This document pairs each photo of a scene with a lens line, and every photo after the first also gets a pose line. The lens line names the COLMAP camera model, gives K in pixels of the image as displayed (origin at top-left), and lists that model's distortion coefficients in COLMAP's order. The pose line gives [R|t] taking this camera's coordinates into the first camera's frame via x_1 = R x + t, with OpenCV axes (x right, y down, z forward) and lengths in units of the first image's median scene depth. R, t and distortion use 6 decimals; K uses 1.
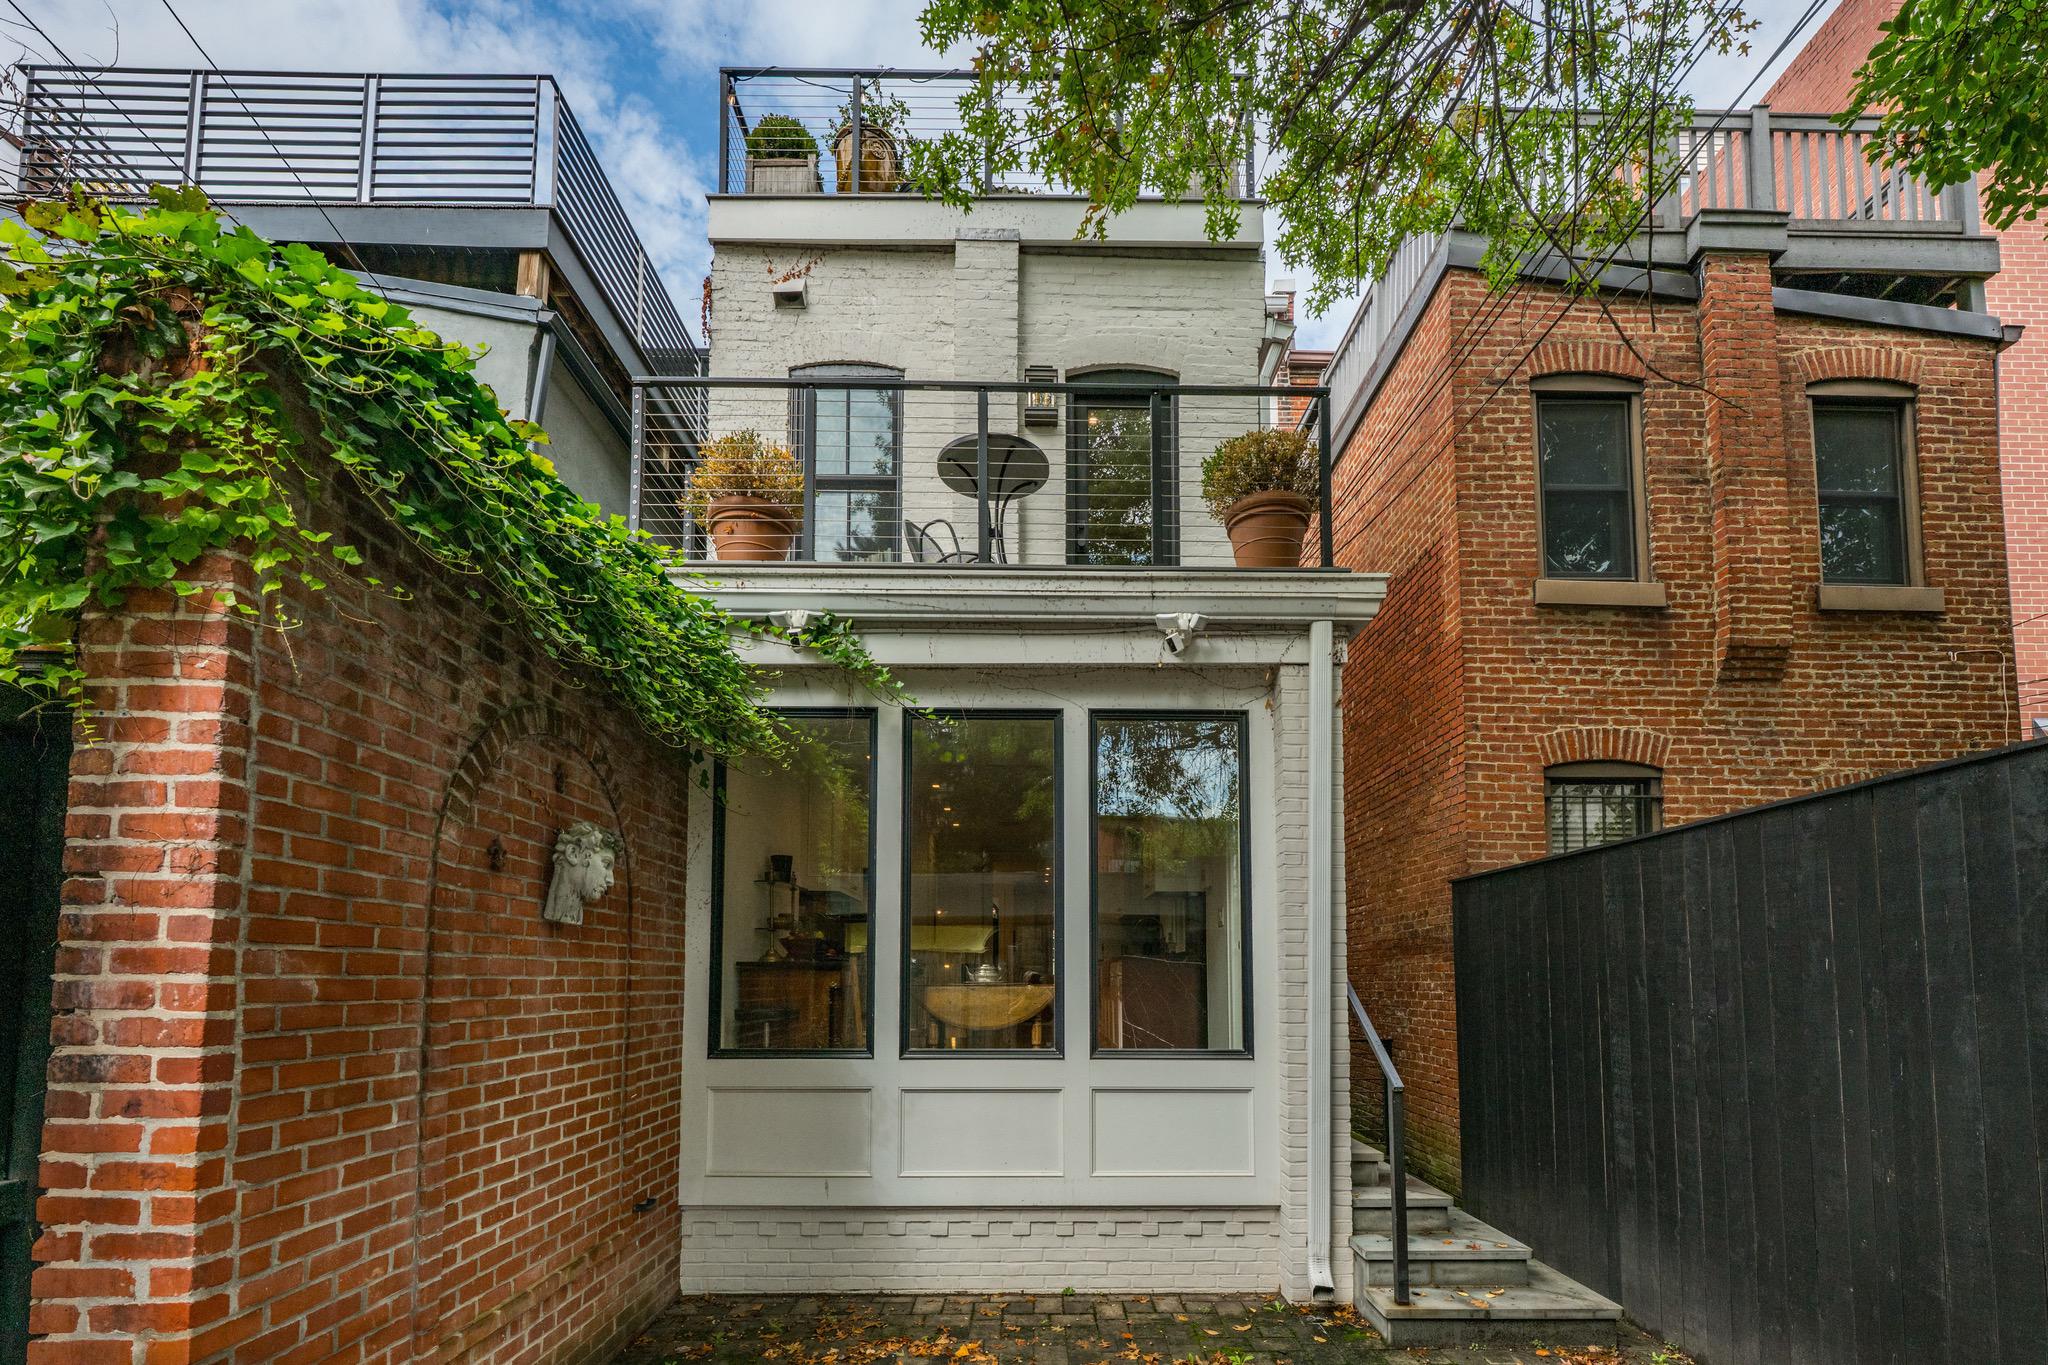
lens RADIAL K [[1428.4, 0, 1031.0], [0, 1428.4, 674.4], [0, 0, 1]] dist [-0.002385, -0.002331]
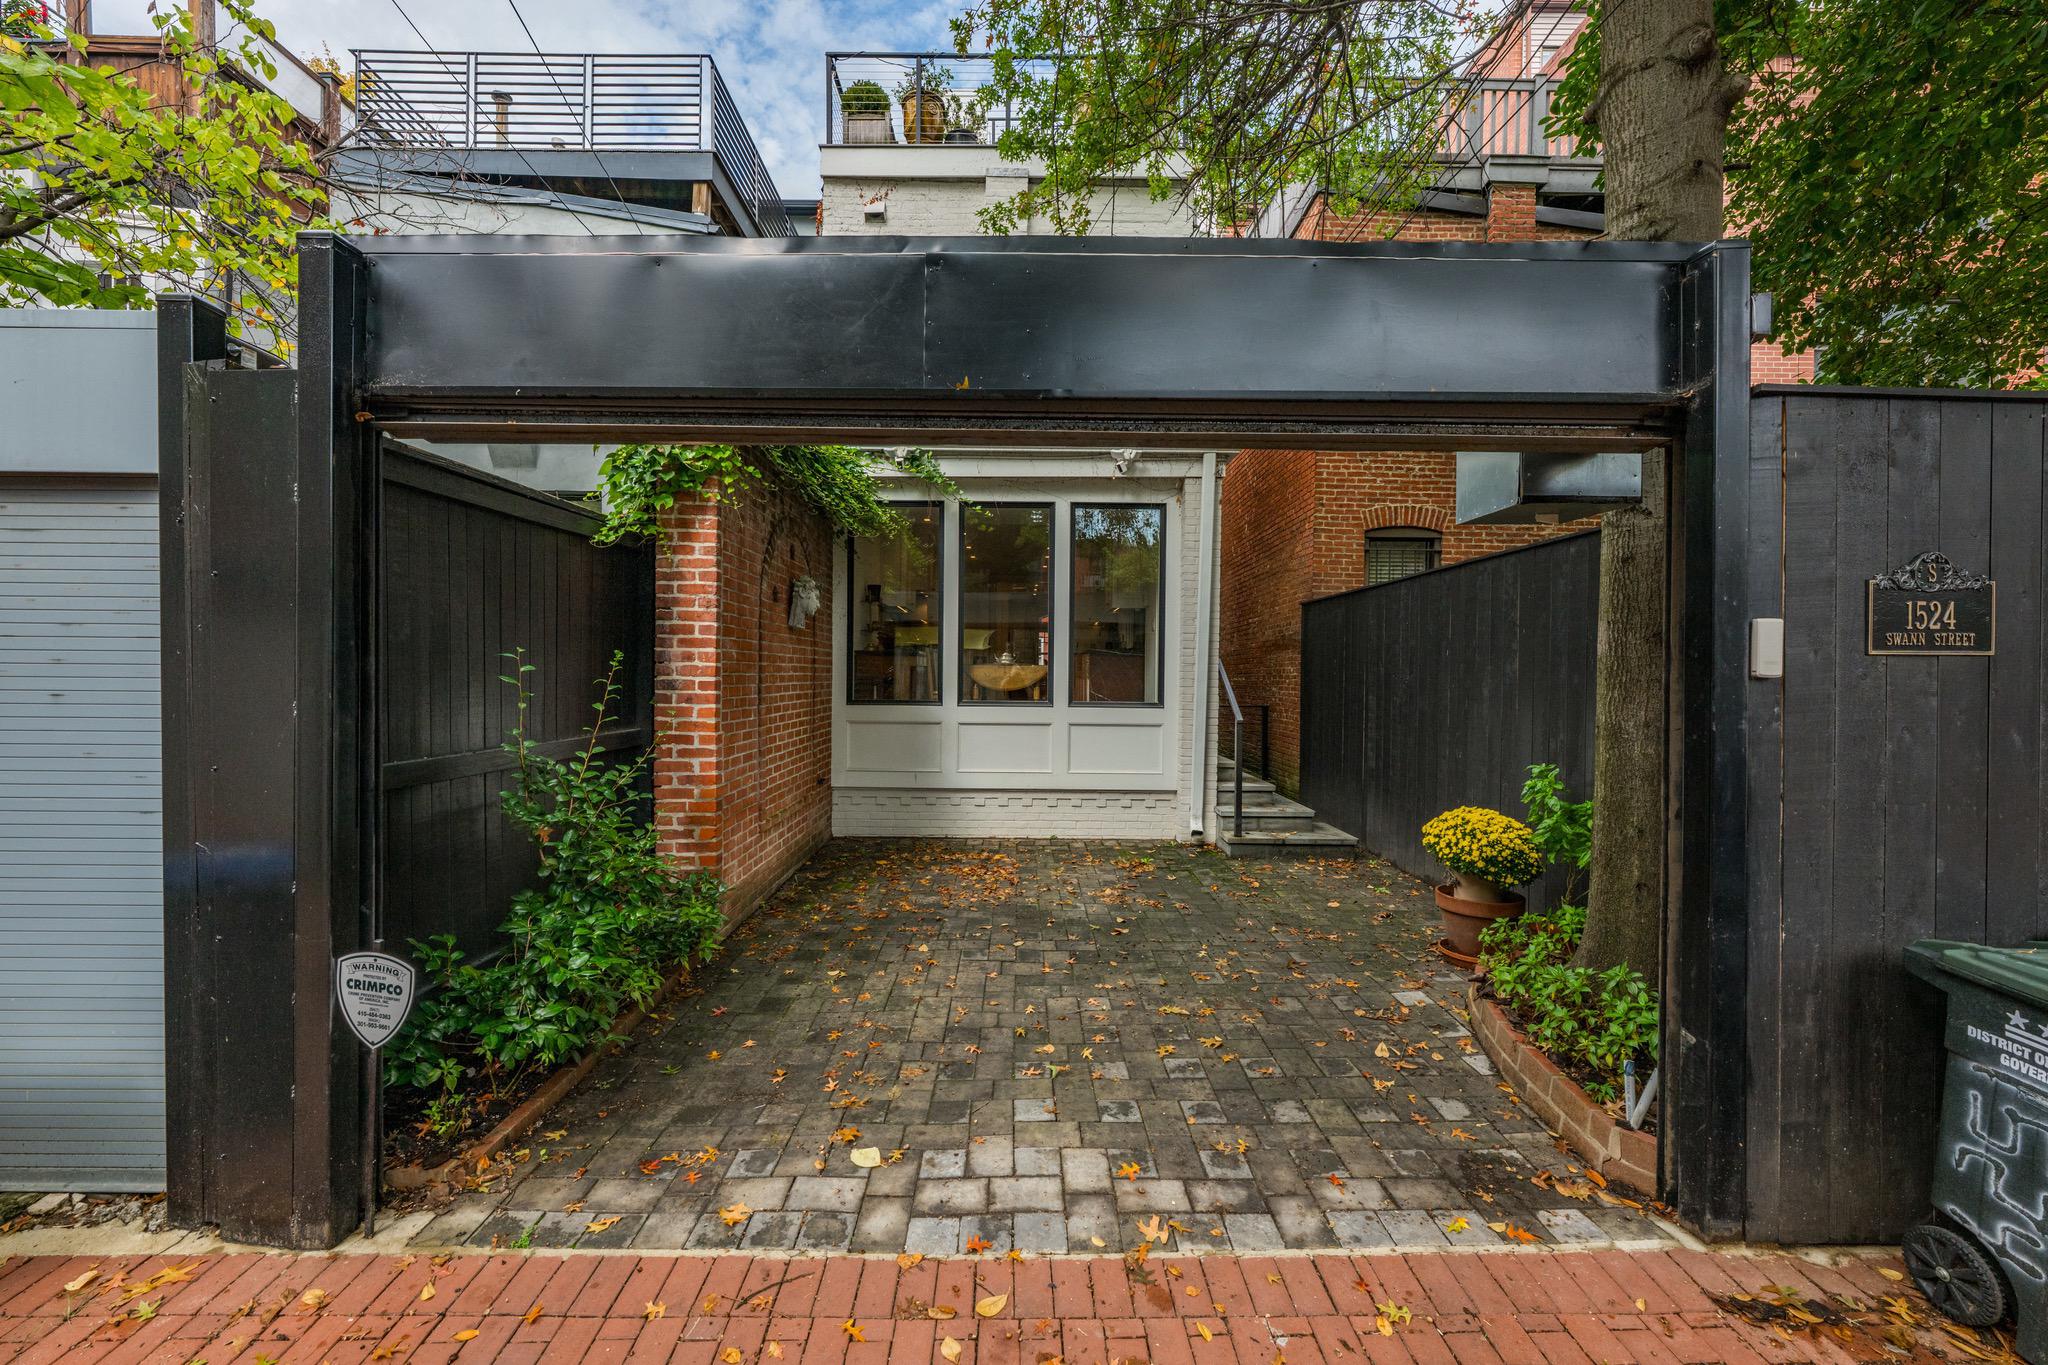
lens RADIAL K [[1428.4, 0, 1031.0], [0, 1428.4, 674.4], [0, 0, 1]] dist [-0.002385, -0.002331]
pose [[0.999860, 0.006498, 0.015410, -0.030331], [-0.009525, 0.978653, 0.205298, -0.122103], [-0.013747, -0.205416, 0.978578, -0.678422]]
